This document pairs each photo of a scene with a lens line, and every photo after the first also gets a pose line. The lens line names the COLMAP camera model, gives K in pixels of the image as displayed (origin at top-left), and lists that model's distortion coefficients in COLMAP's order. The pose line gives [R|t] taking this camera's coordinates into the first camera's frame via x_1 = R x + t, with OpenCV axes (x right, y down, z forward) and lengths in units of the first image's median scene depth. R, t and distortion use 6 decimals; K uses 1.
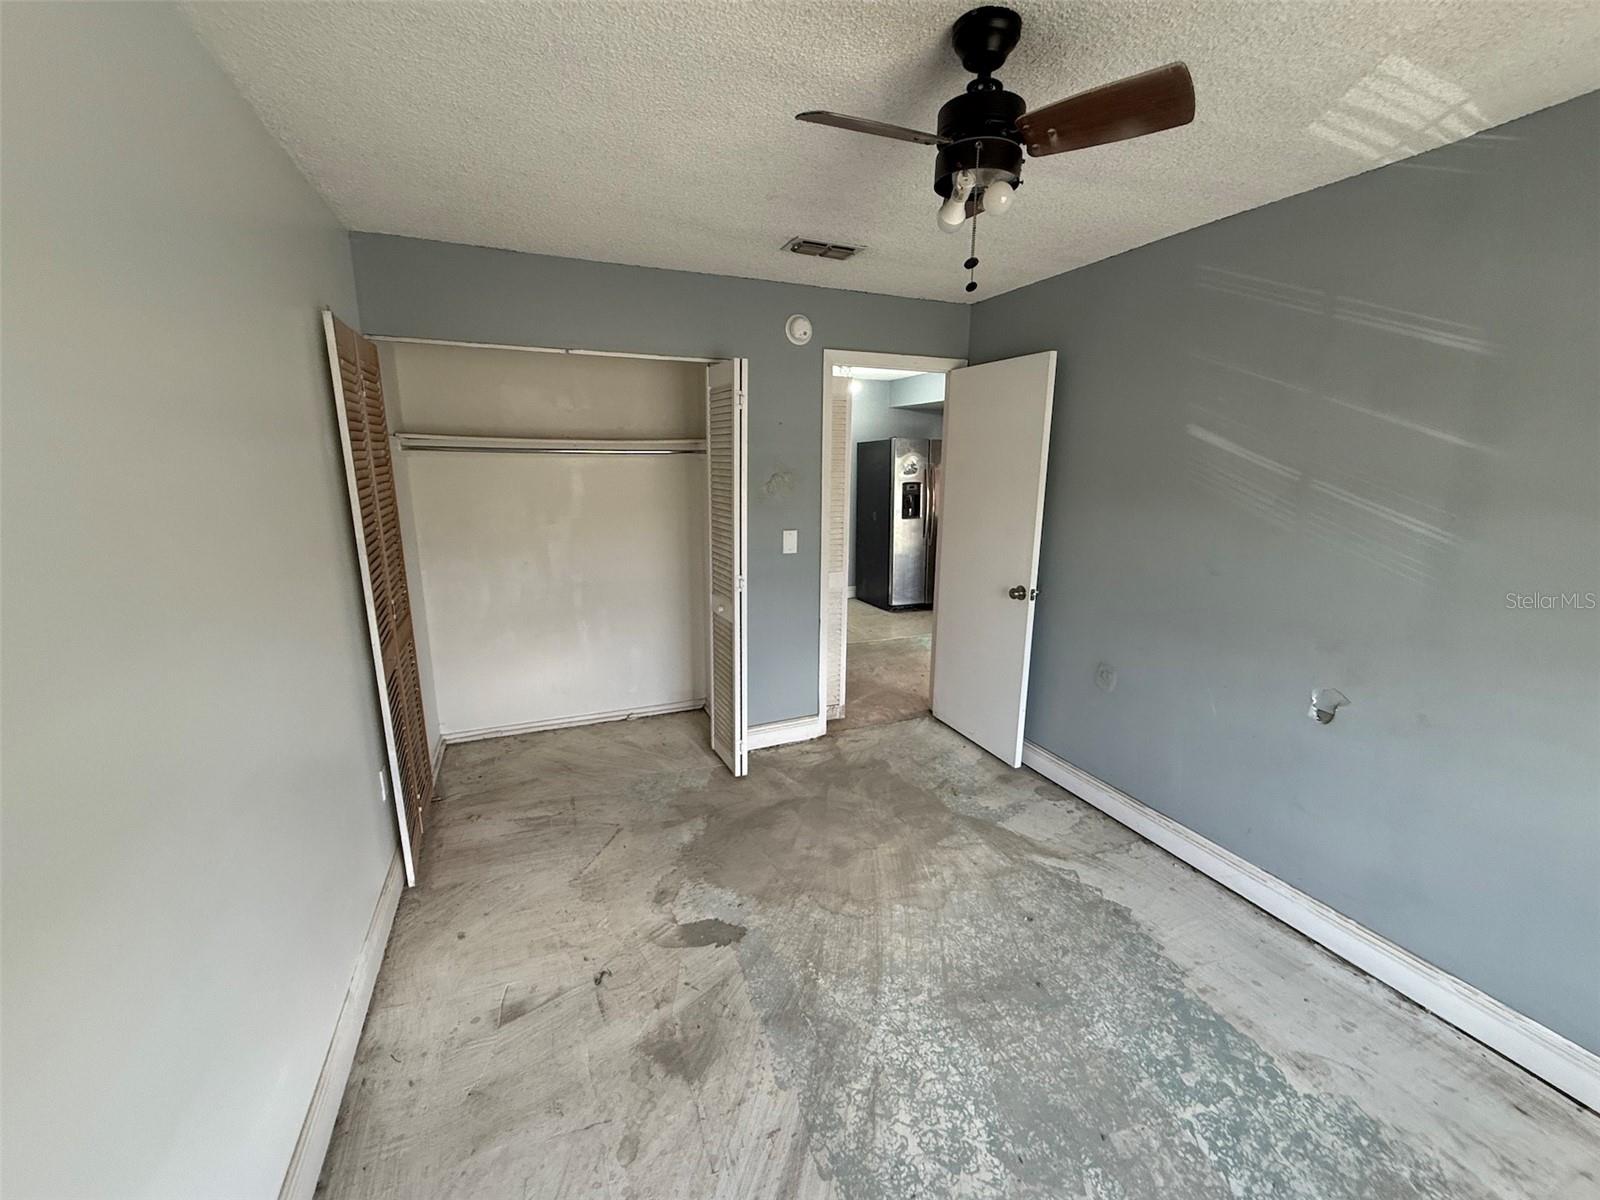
lens RADIAL K [[650.4, 0, 793.6], [0, 650.4, 603.8], [0, 0, 1]] dist [0.002162, 0.000367]
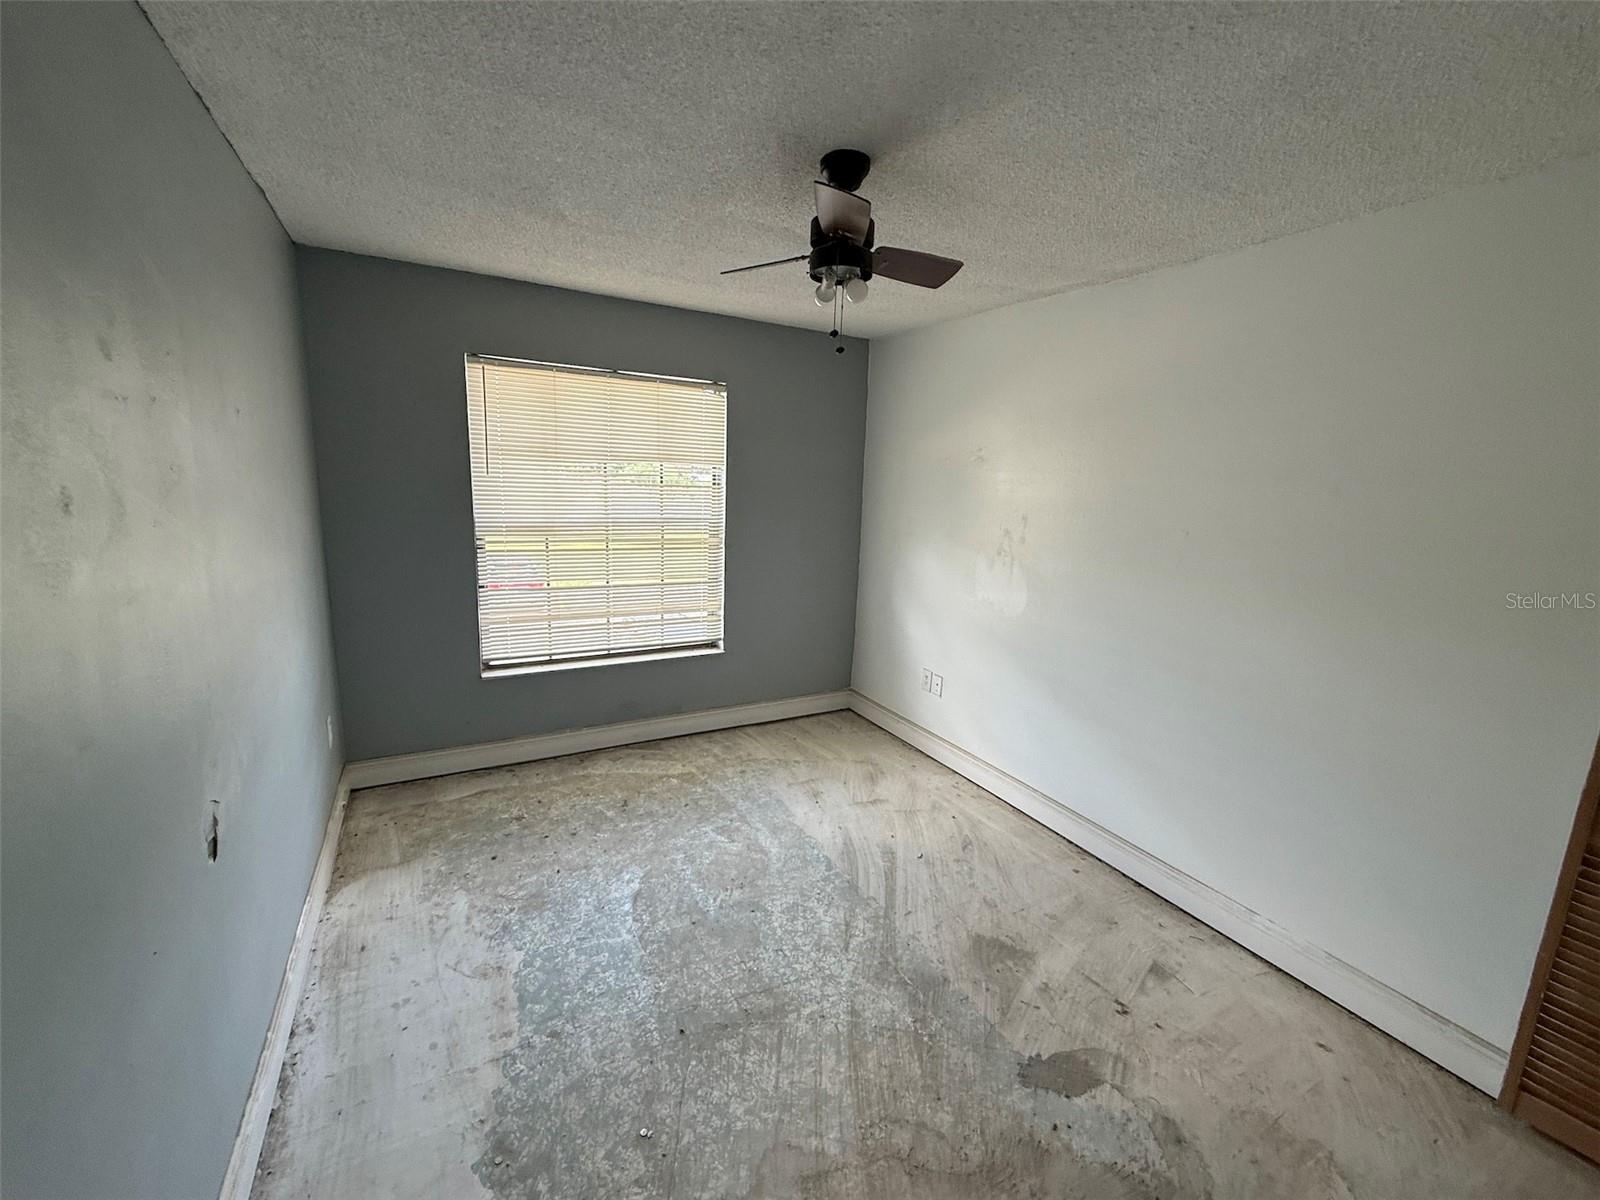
lens RADIAL K [[650.4, 0, 792.9], [0, 650.4, 589.7], [0, 0, 1]] dist [0.002162, 0.000367]
pose [[-0.992785, -0.029743, -0.116159, 0.363599], [-0.072422, 0.920822, 0.383198, -0.388814], [0.095564, 0.388846, -0.916333, 1.706598]]
